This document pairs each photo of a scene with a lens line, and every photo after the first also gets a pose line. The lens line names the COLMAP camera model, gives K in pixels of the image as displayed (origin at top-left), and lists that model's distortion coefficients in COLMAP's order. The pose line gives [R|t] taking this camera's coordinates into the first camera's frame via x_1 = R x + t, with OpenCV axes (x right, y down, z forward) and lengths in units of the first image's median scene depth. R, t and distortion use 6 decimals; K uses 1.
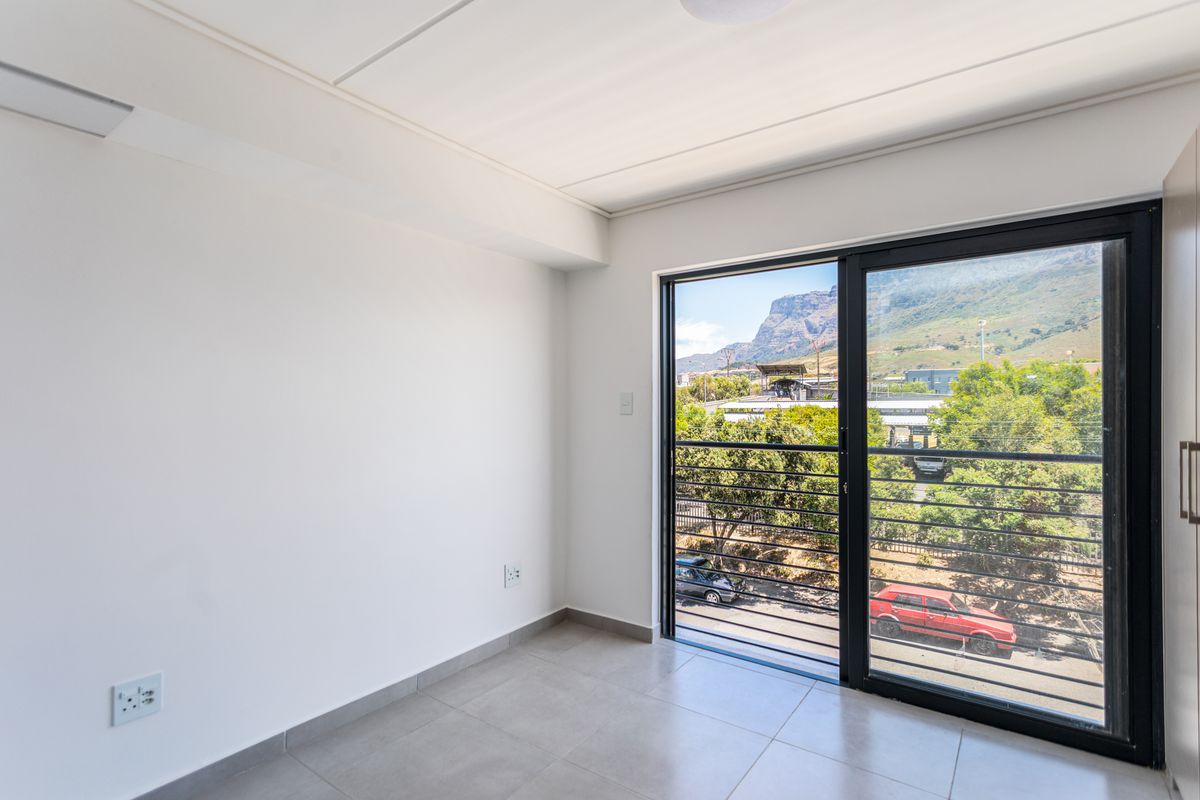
lens RADIAL K [[592.7, 0, 582.0], [0, 592.7, 406.3], [0, 0, 1]] dist [0.001734, -0.000290]
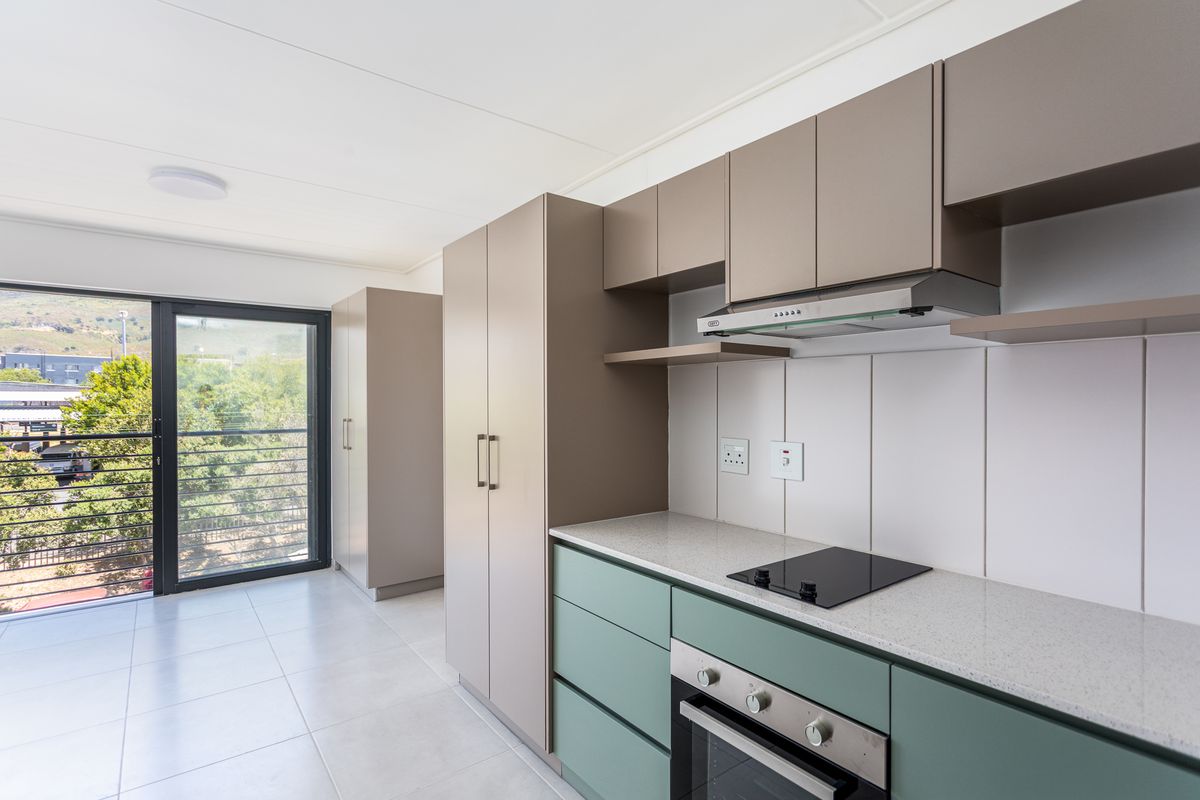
lens RADIAL K [[572.3, 0, 605.5], [0, 572.3, 404.7], [0, 0, 1]] dist [0.000591, -0.000777]
pose [[0.266535, -0.006650, 0.963802, -0.513090], [-0.003540, 0.999963, 0.007878, -0.011271], [-0.963819, -0.005511, 0.266502, -0.354902]]
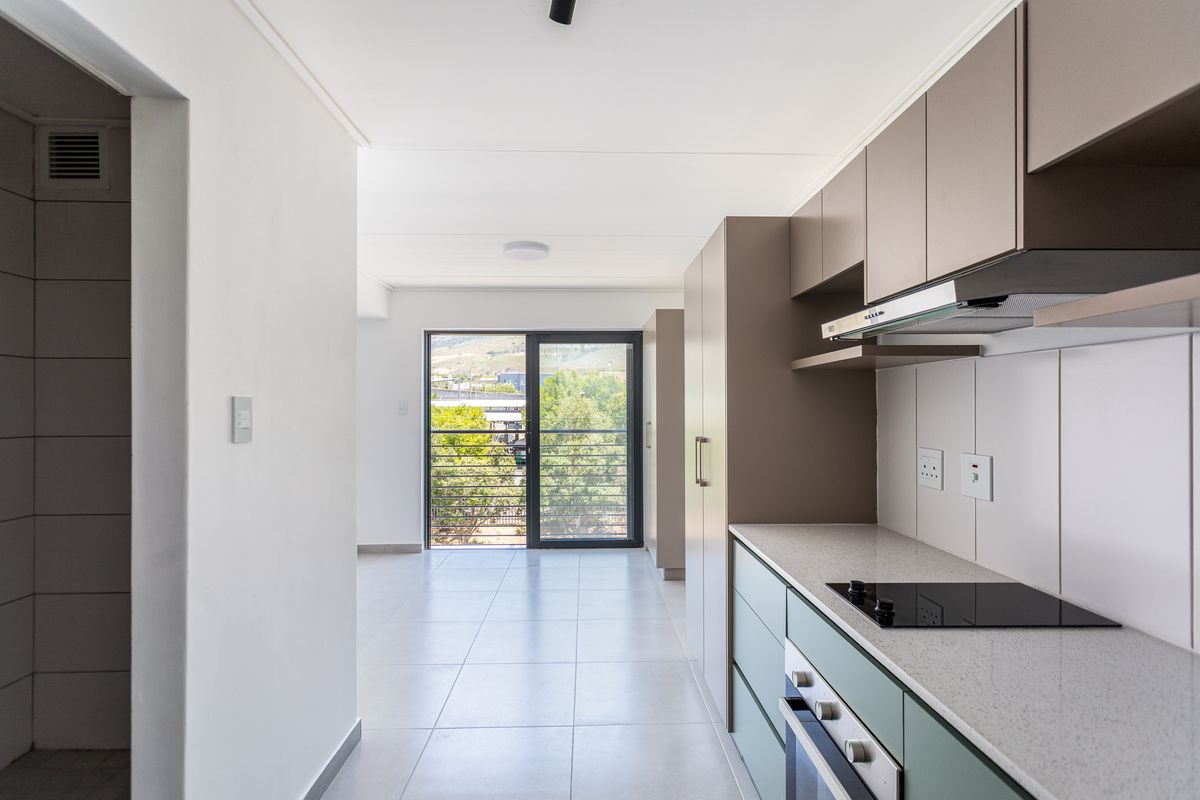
lens RADIAL K [[572.3, 0, 605.5], [0, 572.3, 404.7], [0, 0, 1]] dist [0.000591, -0.000777]
pose [[0.777637, 0.000649, 0.628713, -0.472319], [-0.000739, 1.000000, -0.000119, -0.012622], [-0.628713, -0.000372, 0.777637, -0.547748]]
